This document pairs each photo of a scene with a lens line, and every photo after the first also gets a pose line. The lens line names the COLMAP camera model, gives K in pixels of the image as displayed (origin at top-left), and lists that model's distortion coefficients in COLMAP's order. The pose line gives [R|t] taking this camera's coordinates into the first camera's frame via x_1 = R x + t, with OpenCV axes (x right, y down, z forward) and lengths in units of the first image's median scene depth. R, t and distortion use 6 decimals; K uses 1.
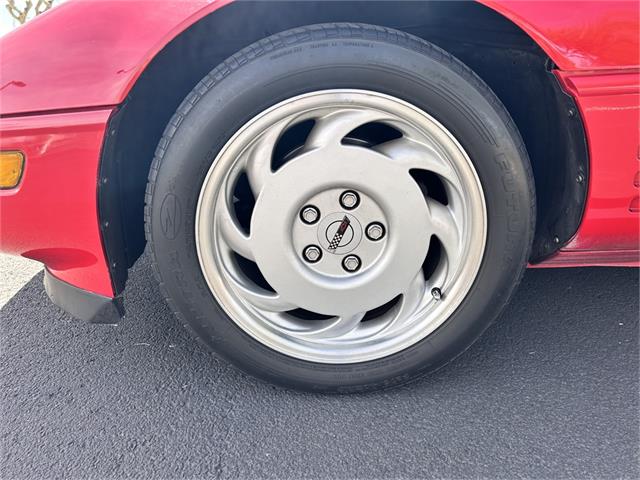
lens RADIAL K [[494.1, 0, 320.7], [0, 494.1, 237.6], [0, 0, 1]] dist [0.040244, -0.062131]
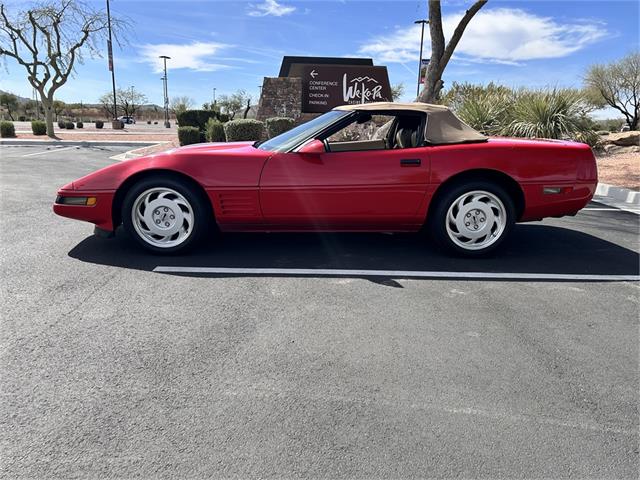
lens RADIAL K [[522.5, 0, 318.3], [0, 522.5, 241.2], [0, 0, 1]] dist [0.030017, -0.014809]
pose [[0.999275, 0.037515, -0.006555, 1.474105], [-0.038012, 0.993057, -0.111324, 0.685248], [0.002333, 0.111493, 0.993763, -3.709550]]
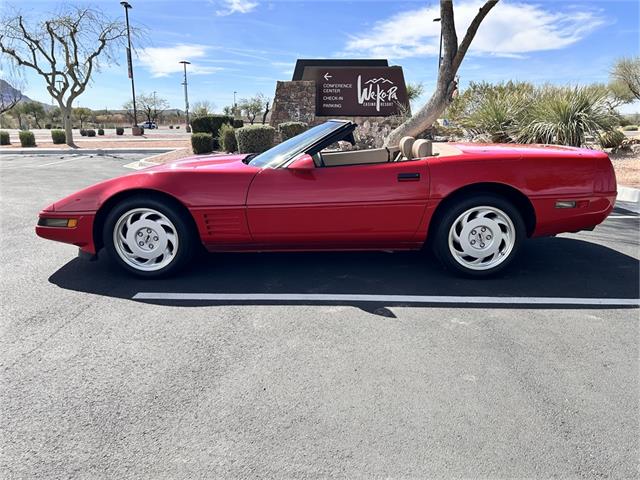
lens RADIAL K [[522.5, 0, 321.2], [0, 522.5, 236.8], [0, 0, 1]] dist [0.030017, -0.014809]
pose [[0.998531, 0.023673, -0.048742, 1.738997], [-0.029279, 0.992616, -0.117709, 0.458583], [0.045595, 0.118963, 0.991851, -3.396322]]
